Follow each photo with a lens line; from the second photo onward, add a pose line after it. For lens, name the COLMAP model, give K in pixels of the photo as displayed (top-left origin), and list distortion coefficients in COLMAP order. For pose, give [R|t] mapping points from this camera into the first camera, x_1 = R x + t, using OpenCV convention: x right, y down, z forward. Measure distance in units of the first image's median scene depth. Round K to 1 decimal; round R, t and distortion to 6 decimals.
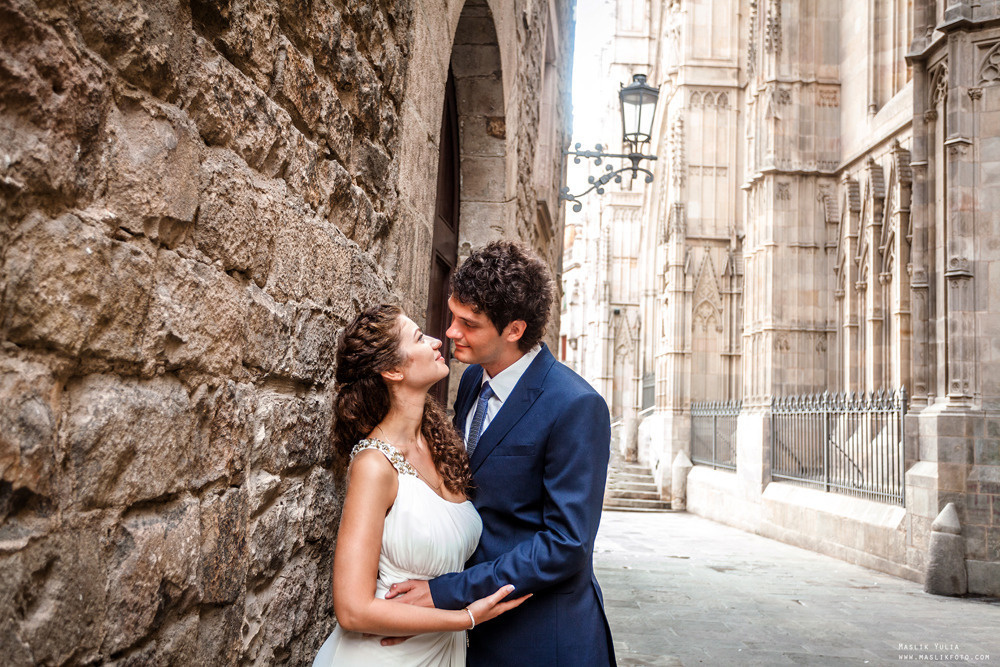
lens RADIAL K [[988.0, 0, 500.0], [0, 988.0, 333.5], [0, 0, 1]] dist [-0.004859, -0.005727]
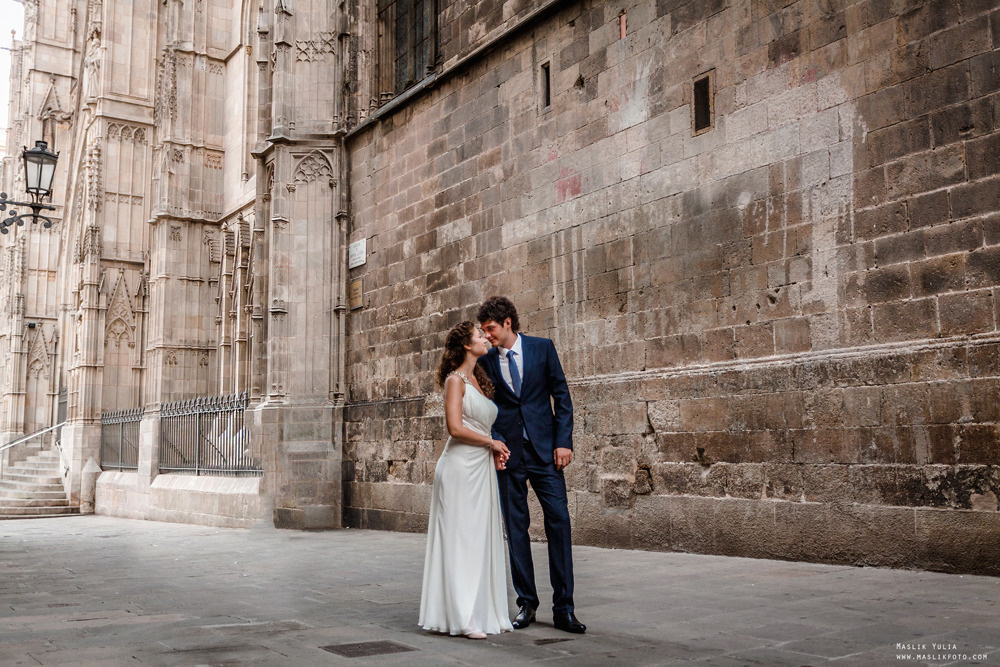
lens RADIAL K [[1022.0, 0, 498.9], [0, 1022.0, 346.6], [0, 0, 1]] dist [0.022945, -0.008453]
pose [[0.857749, 0.021240, 0.513630, -0.017554], [-0.019097, 0.999773, -0.009452, 0.000171], [-0.513714, -0.001701, 0.857960, -0.292538]]
